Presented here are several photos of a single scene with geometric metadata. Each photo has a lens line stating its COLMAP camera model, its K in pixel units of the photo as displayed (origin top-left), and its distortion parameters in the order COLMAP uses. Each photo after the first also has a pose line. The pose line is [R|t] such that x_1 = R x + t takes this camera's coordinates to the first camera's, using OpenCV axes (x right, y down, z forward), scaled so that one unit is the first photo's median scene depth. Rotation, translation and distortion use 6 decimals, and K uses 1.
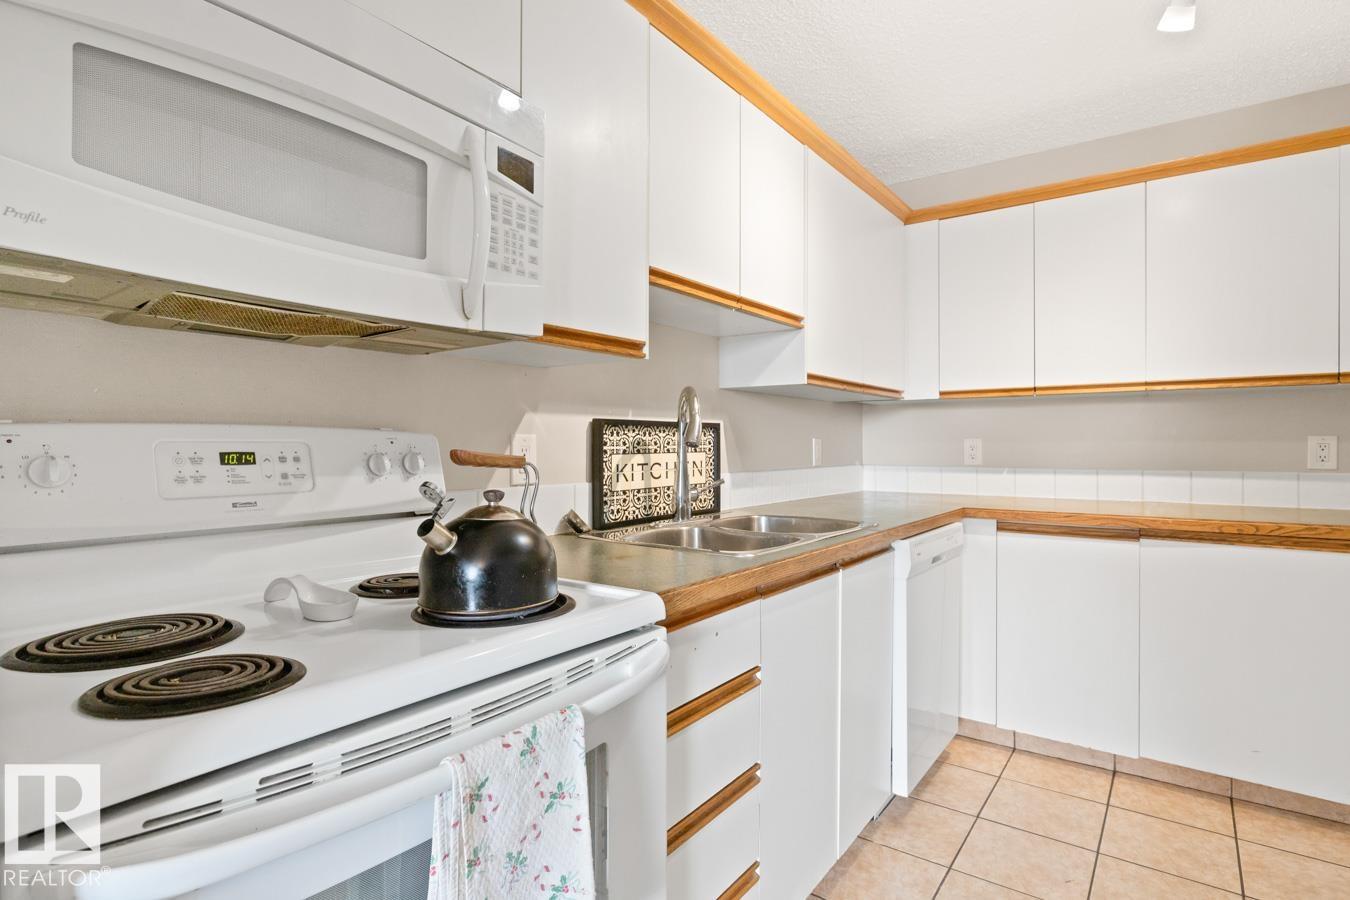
lens RADIAL K [[698.3, 0, 672.7], [0, 698.3, 440.1], [0, 0, 1]] dist [0.001217, 0.000066]
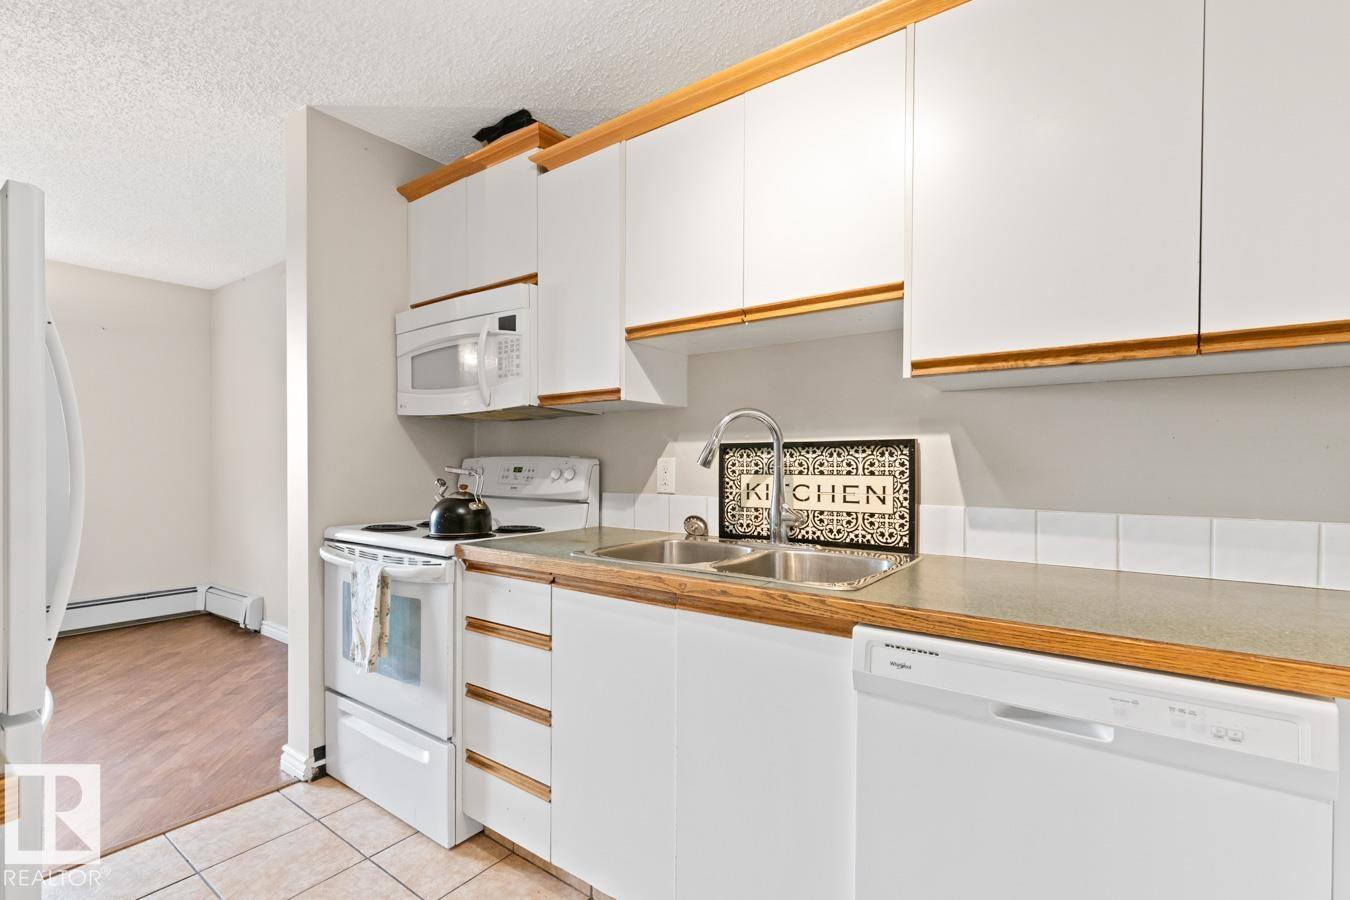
lens RADIAL K [[625.7, 0, 672.8], [0, 625.7, 465.0], [0, 0, 1]] dist [-0.000251, -0.000041]
pose [[-0.007529, 0.002842, -0.999968, 0.917130], [0.002574, 0.999993, 0.002822, 0.002576], [0.999968, -0.002553, -0.007536, 0.888108]]
